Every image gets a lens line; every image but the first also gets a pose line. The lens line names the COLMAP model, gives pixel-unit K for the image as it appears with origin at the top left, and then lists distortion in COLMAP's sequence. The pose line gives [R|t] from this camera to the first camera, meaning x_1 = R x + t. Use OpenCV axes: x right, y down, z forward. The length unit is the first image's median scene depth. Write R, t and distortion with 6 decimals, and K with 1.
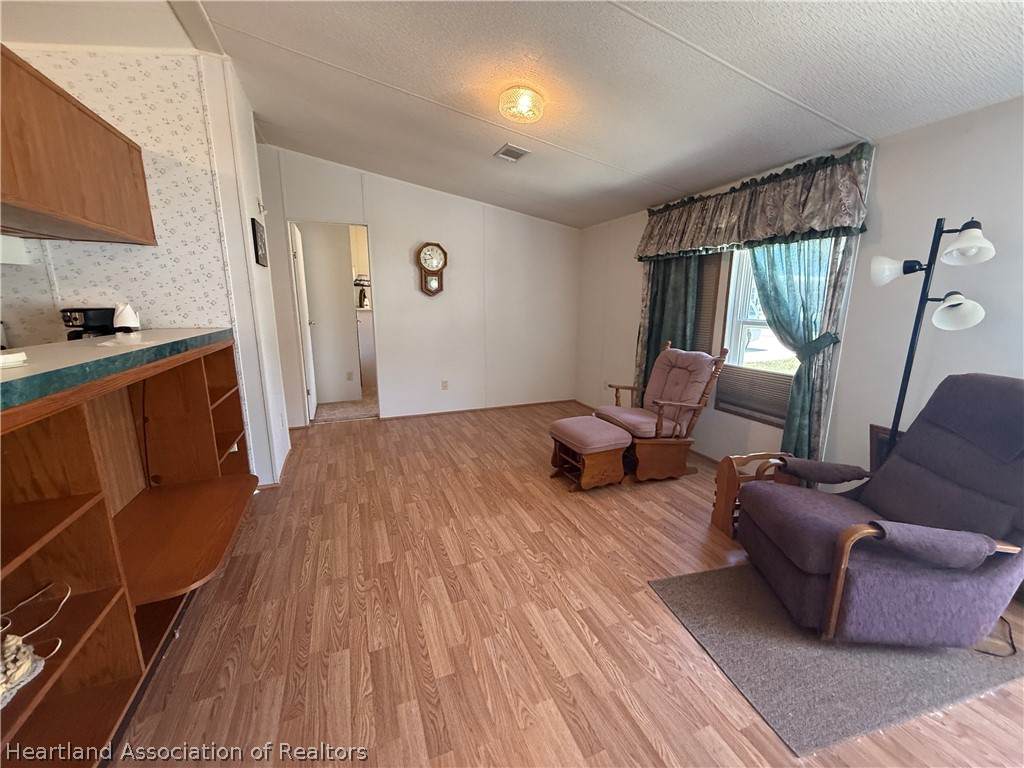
lens RADIAL K [[408.6, 0, 510.8], [0, 408.6, 384.8], [0, 0, 1]] dist [-0.001092, -0.000205]
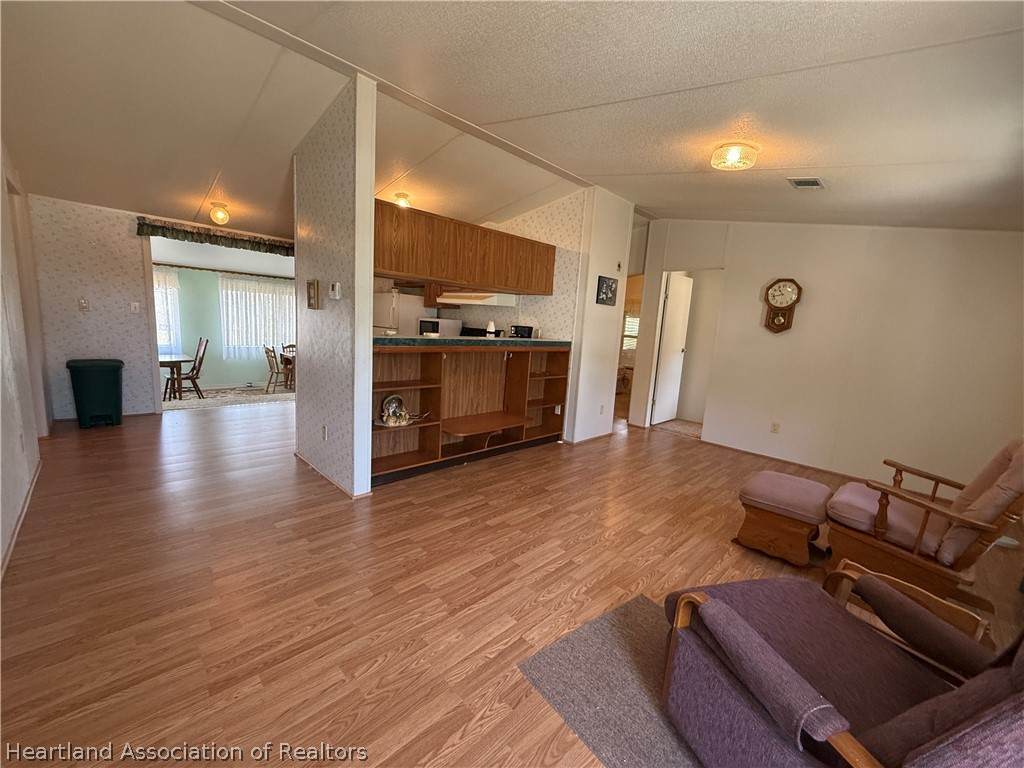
lens RADIAL K [[408.6, 0, 510.5], [0, 408.6, 384.7], [0, 0, 1]] dist [-0.001092, -0.000205]
pose [[0.387151, 0.160649, -0.907913, 0.871349], [-0.243219, 0.967620, 0.067501, -0.022178], [0.889359, 0.194688, 0.413688, 0.129839]]
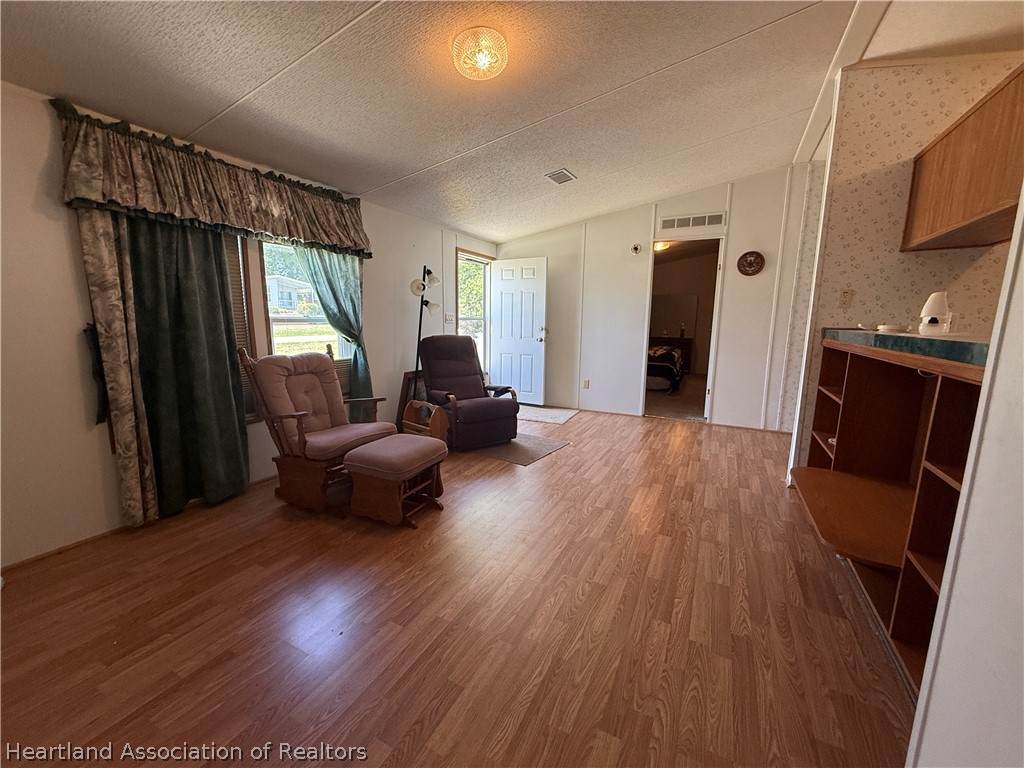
lens RADIAL K [[408.6, 0, 510.0], [0, 408.6, 386.5], [0, 0, 1]] dist [-0.001092, -0.000205]
pose [[-0.652223, -0.133126, 0.746246, -0.696618], [0.138249, 0.947056, 0.289780, -0.275673], [-0.745314, 0.292169, -0.599287, 1.609693]]
